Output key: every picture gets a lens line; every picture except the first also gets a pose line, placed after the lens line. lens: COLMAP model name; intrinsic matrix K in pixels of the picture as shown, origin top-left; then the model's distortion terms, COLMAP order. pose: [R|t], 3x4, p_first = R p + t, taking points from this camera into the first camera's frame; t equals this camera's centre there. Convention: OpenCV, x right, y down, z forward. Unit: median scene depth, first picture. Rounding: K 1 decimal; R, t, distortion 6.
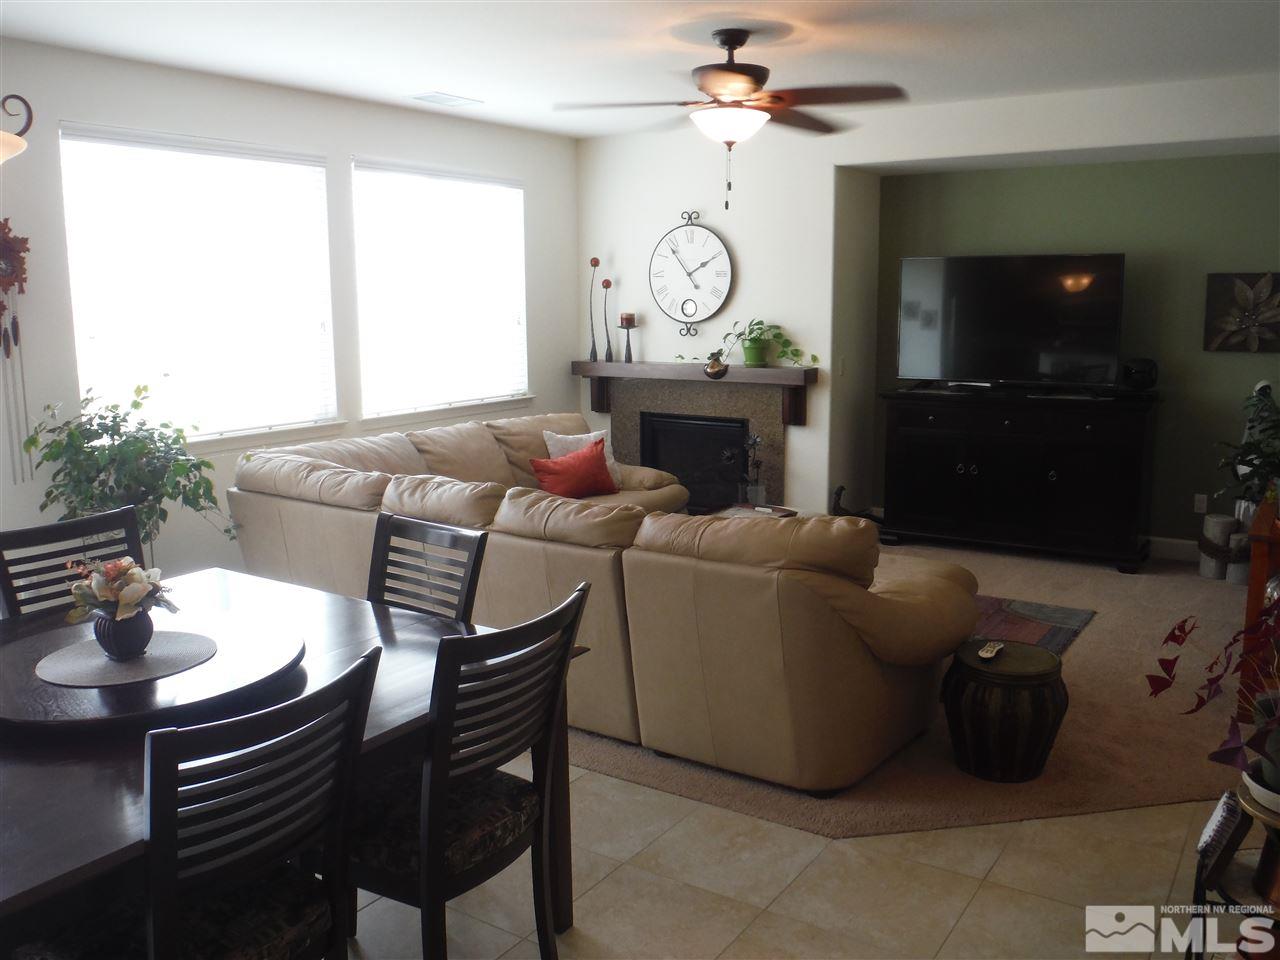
lens RADIAL K [[1081.9, 0, 640.0], [0, 1081.9, 480.0], [0, 0, 1]] dist [0.006672, -0.098426]
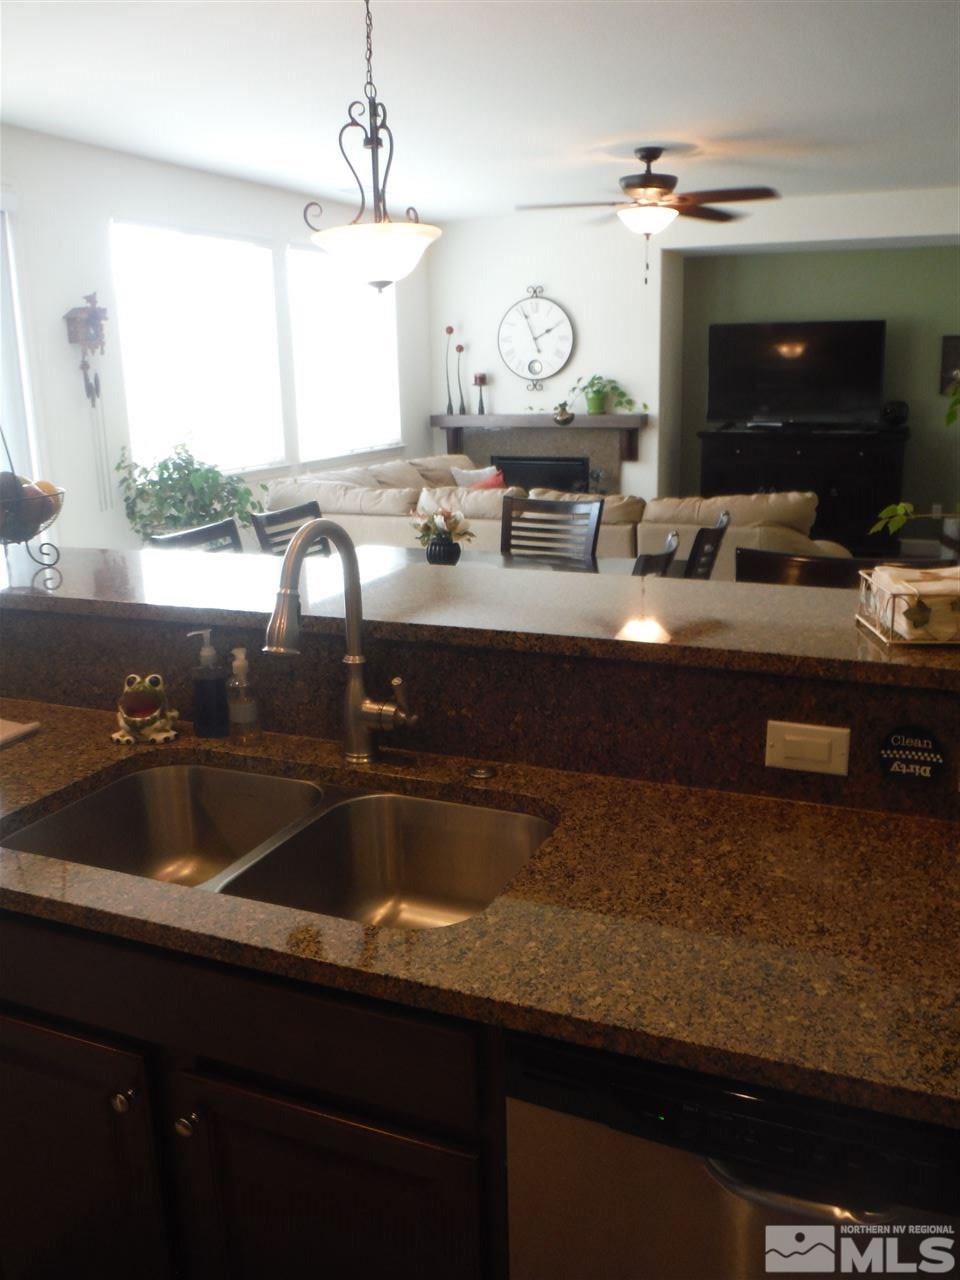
lens RADIAL K [[1060.3, 0, 480.0], [0, 1060.3, 640.0], [0, 0, 1]] dist [-0.069479, 0.102140]
pose [[0.987587, -0.053232, 0.147780, -0.216637], [0.041135, 0.995638, 0.083743, 0.045152], [-0.151593, -0.076624, 0.985468, -0.183820]]
